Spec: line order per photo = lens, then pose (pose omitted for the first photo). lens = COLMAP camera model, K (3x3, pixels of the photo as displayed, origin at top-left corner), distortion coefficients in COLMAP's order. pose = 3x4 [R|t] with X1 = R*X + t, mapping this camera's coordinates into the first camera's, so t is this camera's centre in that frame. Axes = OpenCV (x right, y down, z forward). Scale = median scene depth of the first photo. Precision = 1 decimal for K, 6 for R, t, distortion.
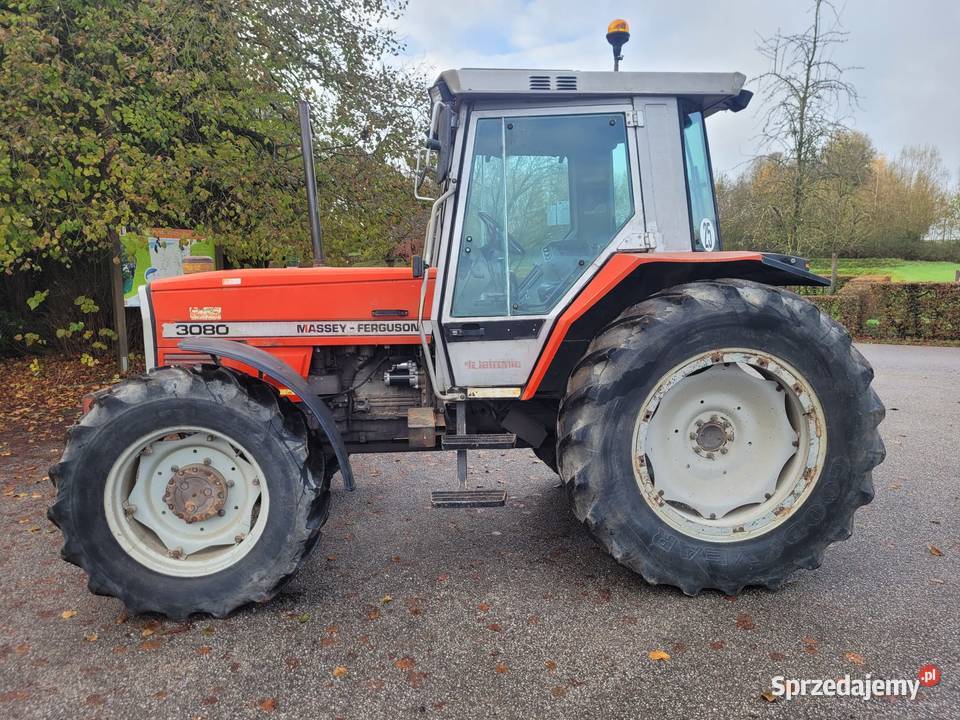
lens RADIAL K [[752.8, 0, 479.6], [0, 752.8, 362.7], [0, 0, 1]] dist [0.033872, -0.005751]
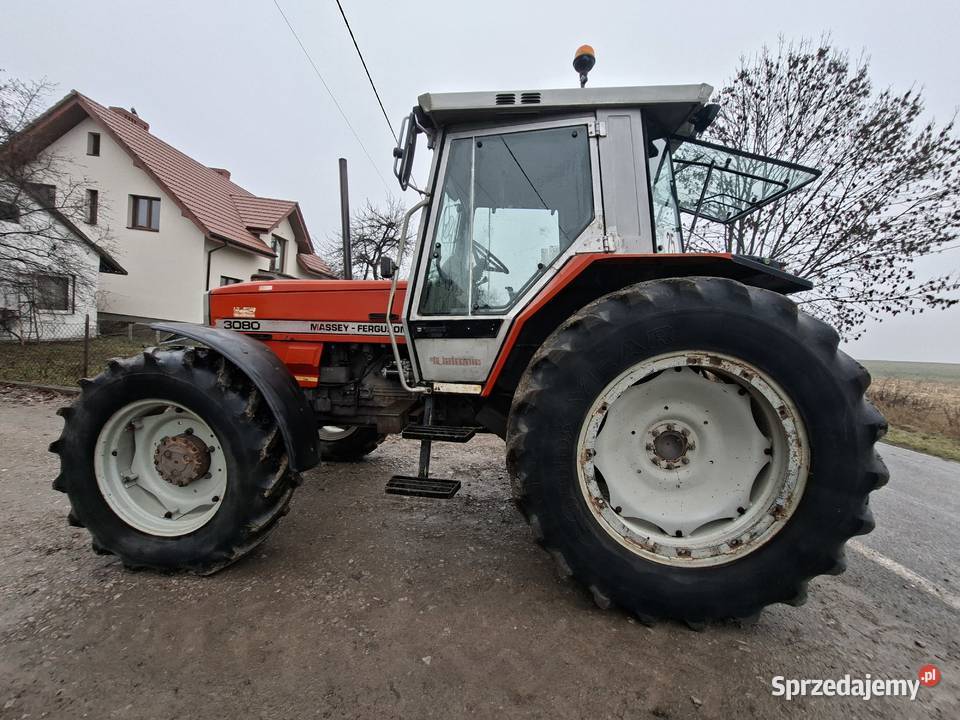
lens RADIAL K [[381.8, 0, 482.4], [0, 381.8, 353.7], [0, 0, 1]] dist [-0.003466, -0.000218]
pose [[0.982559, 0.042060, -0.181134, 0.156298], [-0.055580, 0.995982, -0.070222, 0.028171], [0.177453, 0.079064, 0.980948, 0.477613]]
